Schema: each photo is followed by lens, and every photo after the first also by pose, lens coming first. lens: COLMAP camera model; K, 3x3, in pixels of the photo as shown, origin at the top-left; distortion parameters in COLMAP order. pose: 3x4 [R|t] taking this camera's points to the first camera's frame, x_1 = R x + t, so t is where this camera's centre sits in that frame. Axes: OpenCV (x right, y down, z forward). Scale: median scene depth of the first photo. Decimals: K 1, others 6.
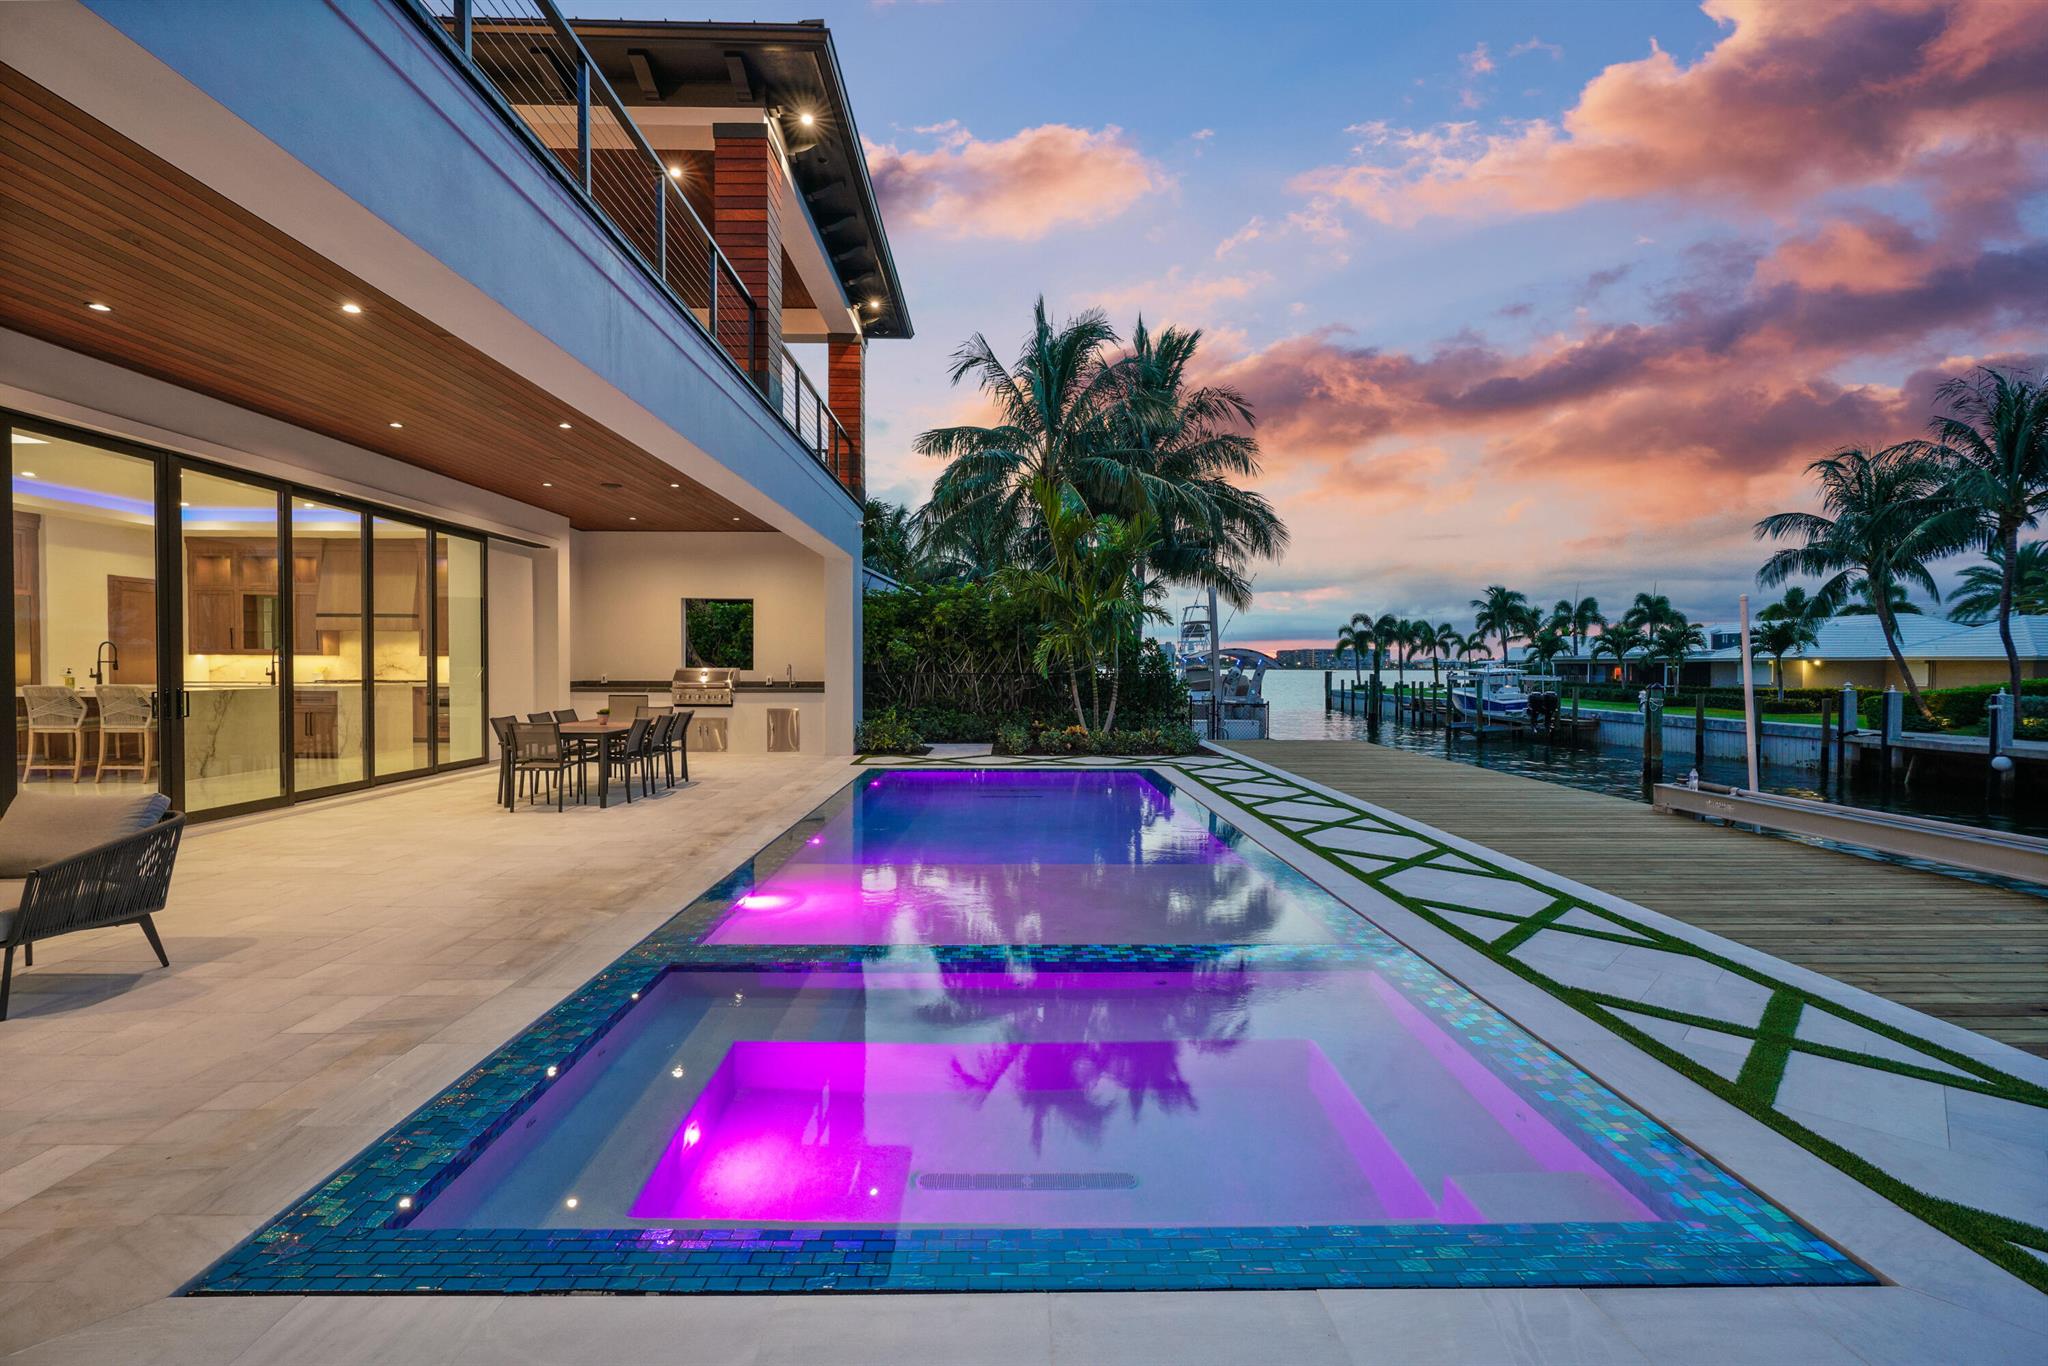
lens RADIAL K [[929.1, 0, 1030.4], [0, 929.1, 680.2], [0, 0, 1]] dist [-0.008075, 0.002812]
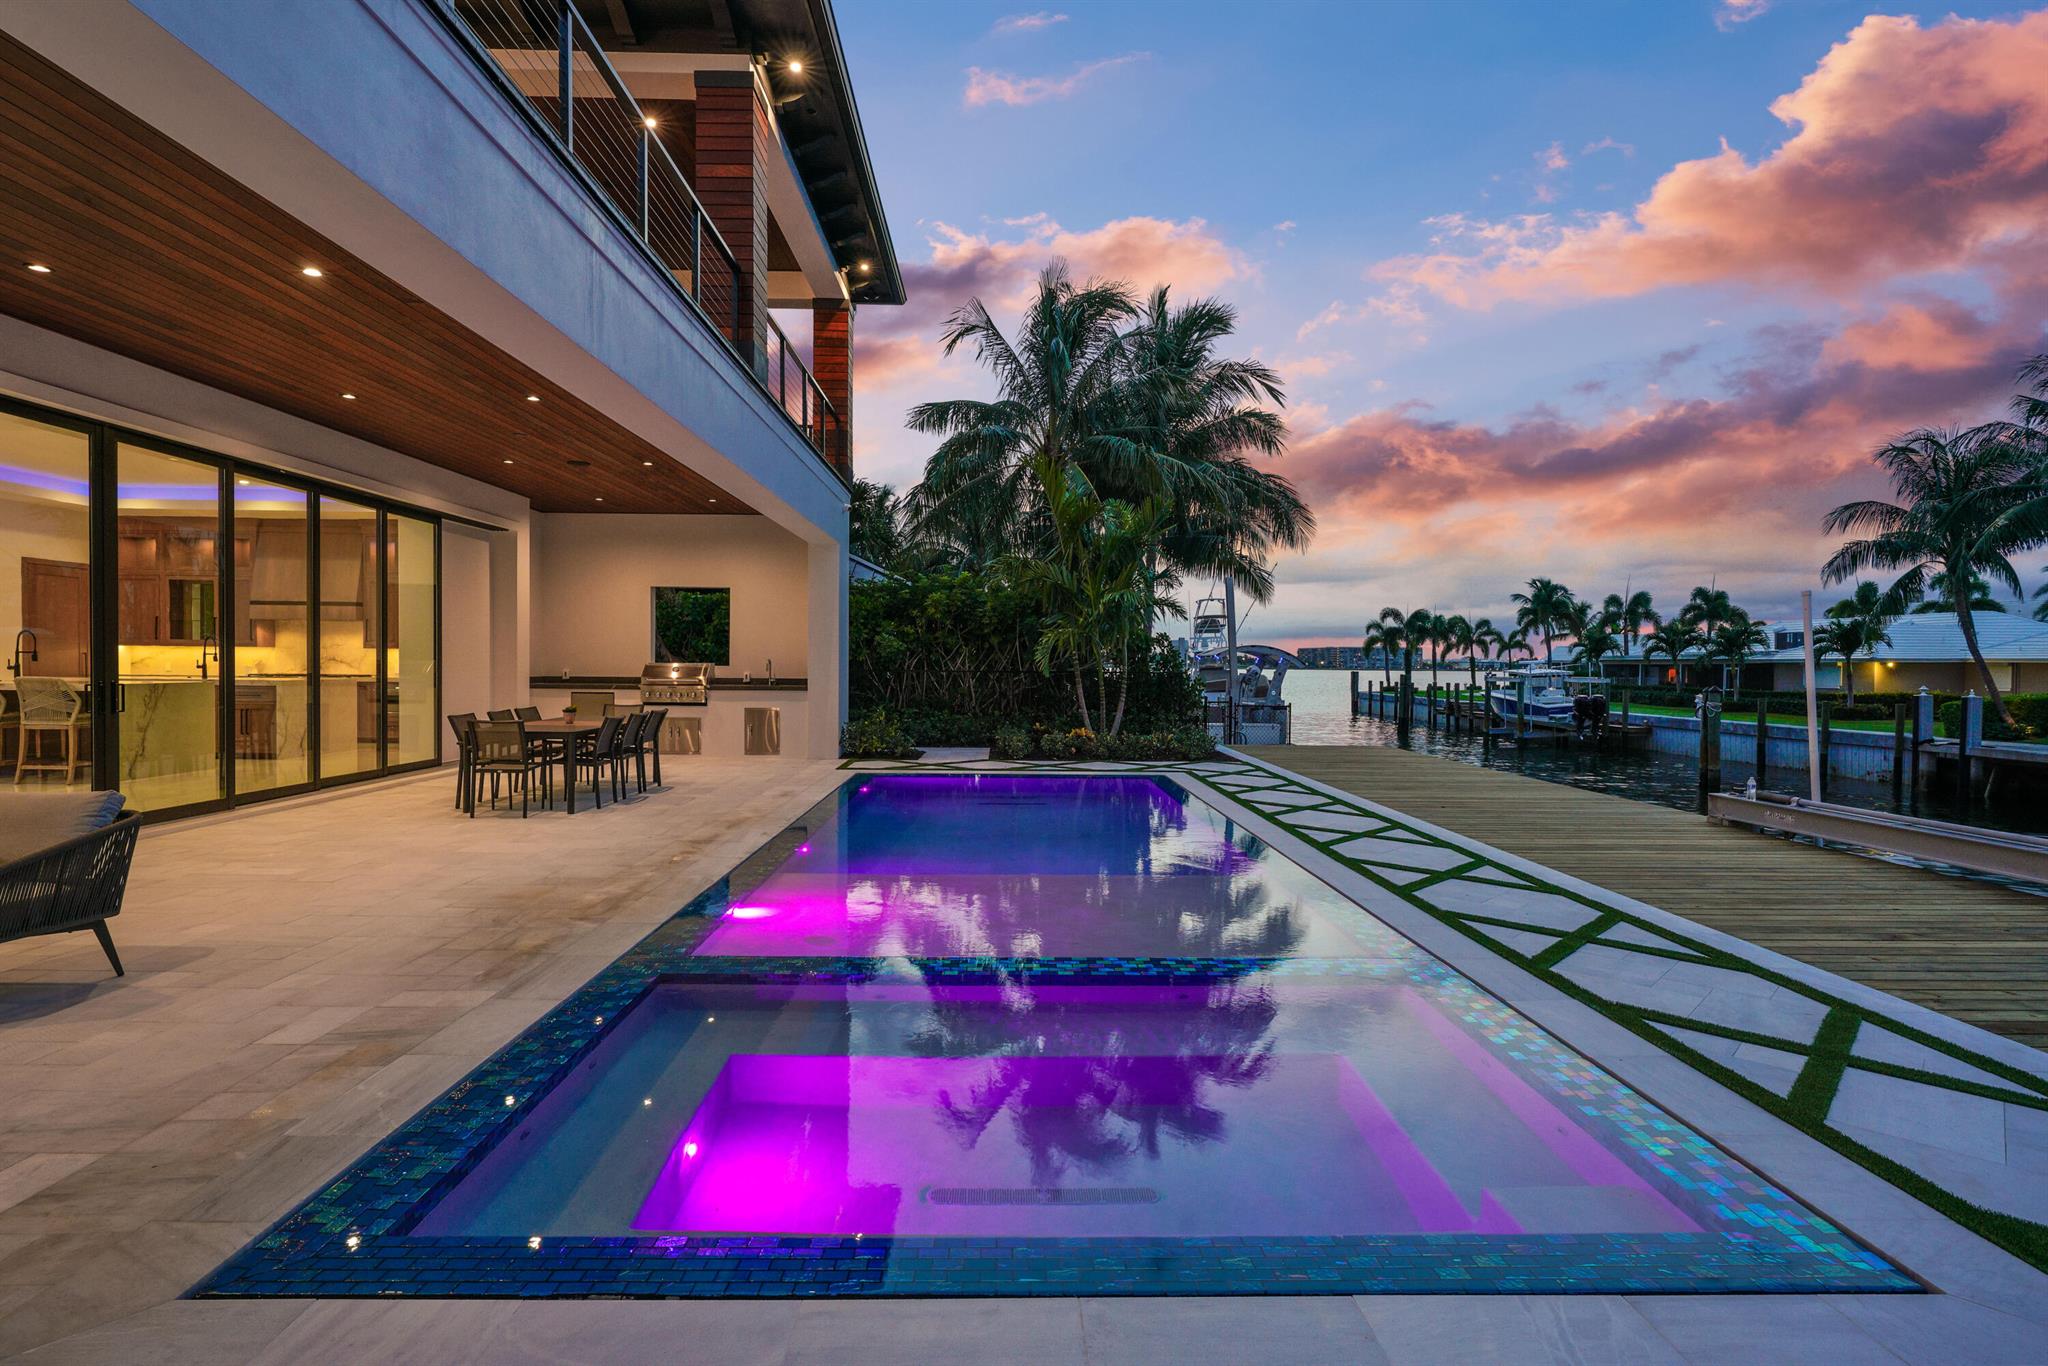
lens RADIAL K [[1020.3, 0, 1028.8], [0, 1020.3, 683.2], [0, 0, 1]] dist [-0.005737, 0.000450]
pose [[0.999983, 0.005699, 0.001299, -0.004076], [-0.005704, 0.999977, 0.003662, 0.000968], [-0.001278, -0.003669, 0.999992, -0.007315]]
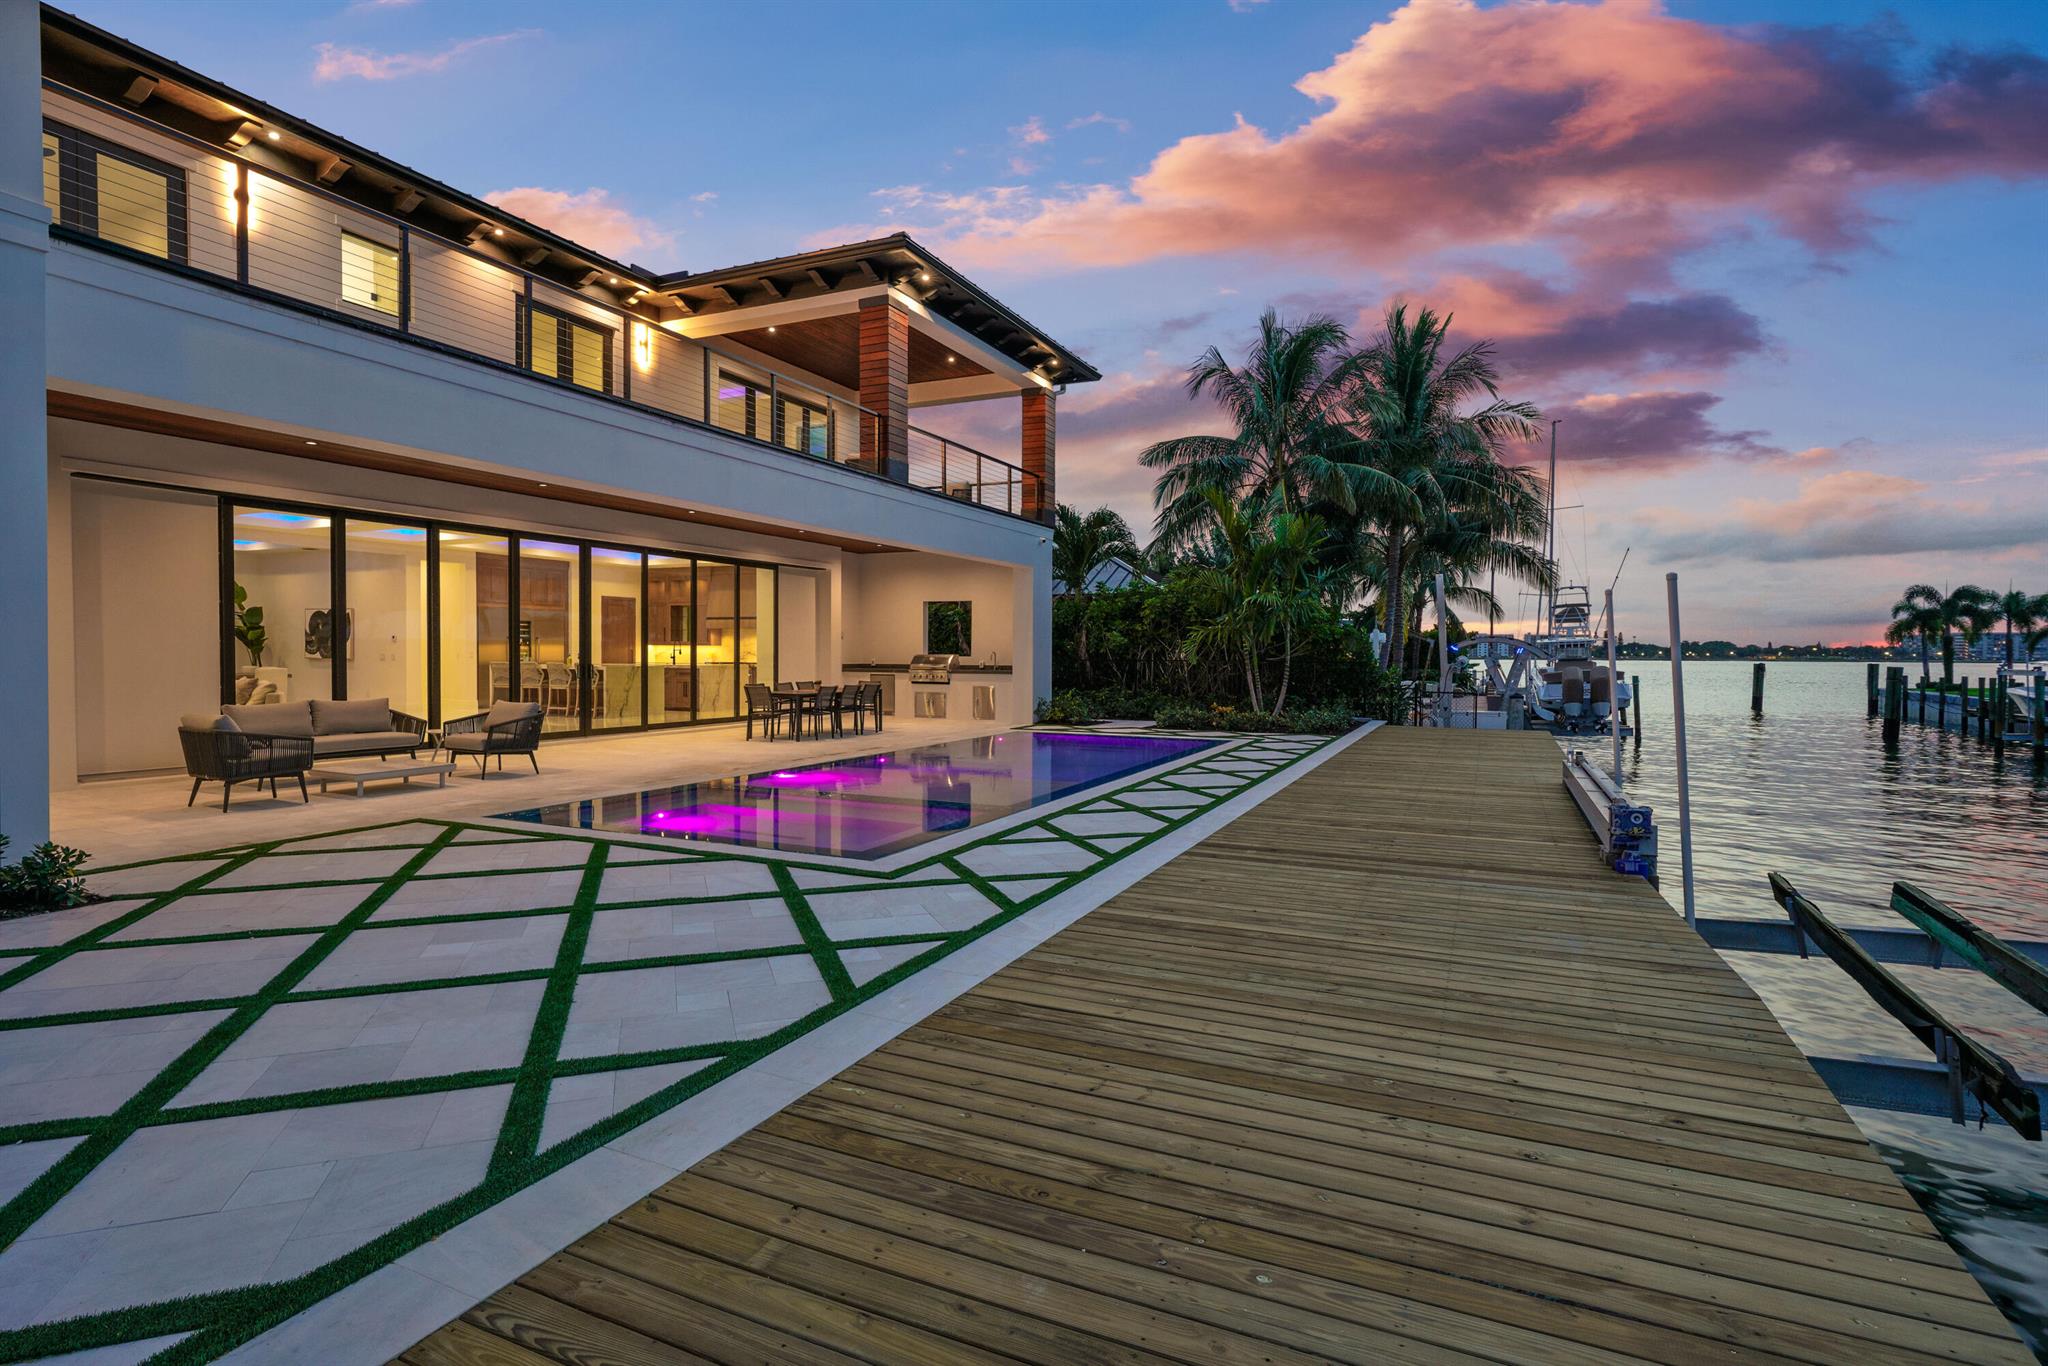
lens RADIAL K [[1020.3, 0, 1025.9], [0, 1020.3, 675.1], [0, 0, 1]] dist [-0.005737, 0.000450]
pose [[0.898060, 0.009814, -0.439762, 0.394398], [-0.008381, 0.999951, 0.005201, 0.007414], [0.439792, -0.000985, 0.898099, -0.238901]]
